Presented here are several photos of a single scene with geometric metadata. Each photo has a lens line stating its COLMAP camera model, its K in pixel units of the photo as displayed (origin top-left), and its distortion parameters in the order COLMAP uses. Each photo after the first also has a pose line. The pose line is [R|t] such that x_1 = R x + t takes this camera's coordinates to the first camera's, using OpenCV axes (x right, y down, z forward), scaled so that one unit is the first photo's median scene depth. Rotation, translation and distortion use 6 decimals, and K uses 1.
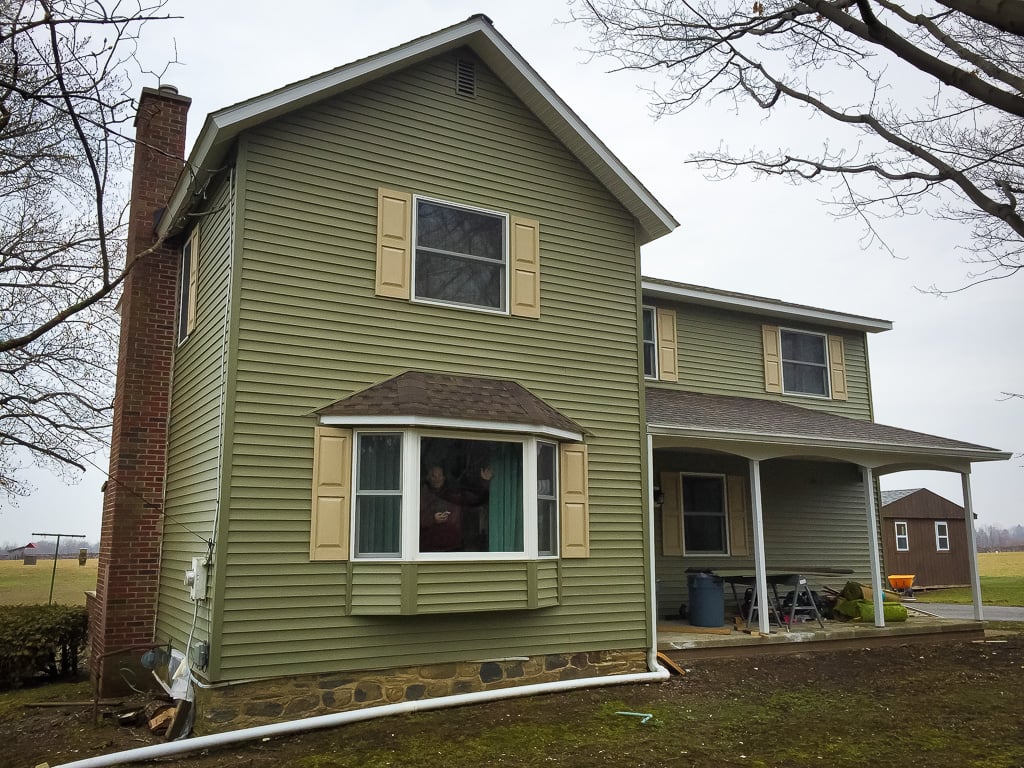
lens RADIAL K [[858.3, 0, 512.0], [0, 858.3, 384.0], [0, 0, 1]] dist [0.090595, -0.001819]
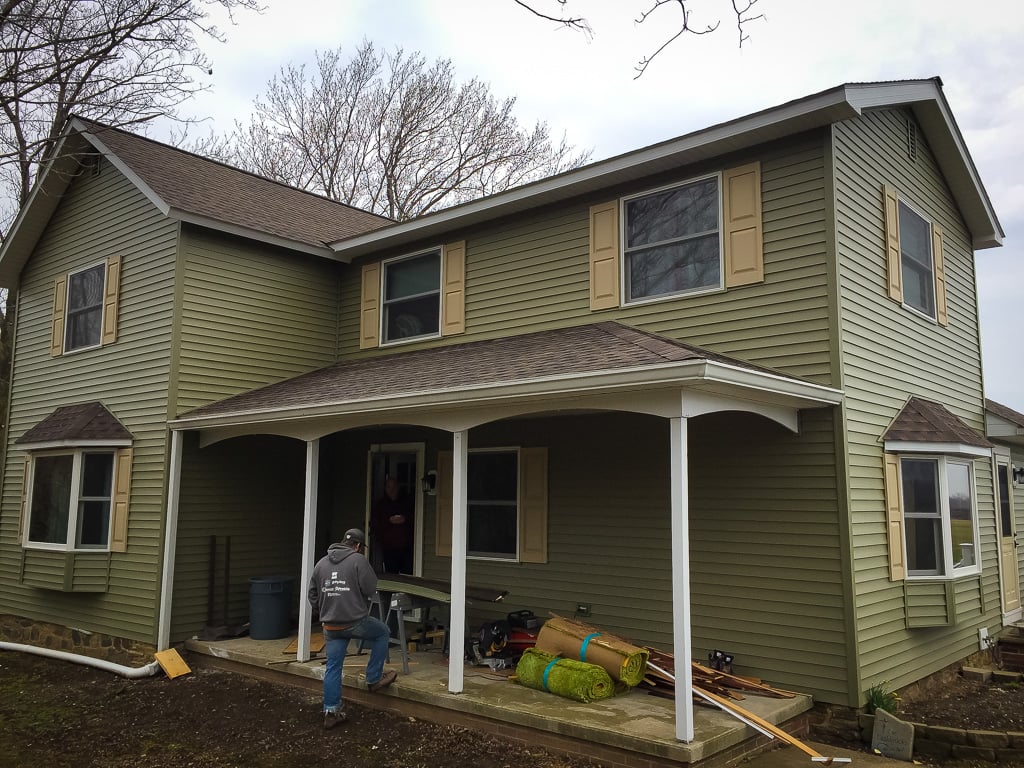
lens RADIAL K [[858.3, 0, 512.0], [0, 858.3, 384.0], [0, 0, 1]] dist [0.090595, -0.001819]
pose [[0.336388, -0.118052, -0.934295, 1.150354], [0.162115, 0.984560, -0.066035, 0.126021], [0.927665, -0.129249, 0.350332, 0.956836]]
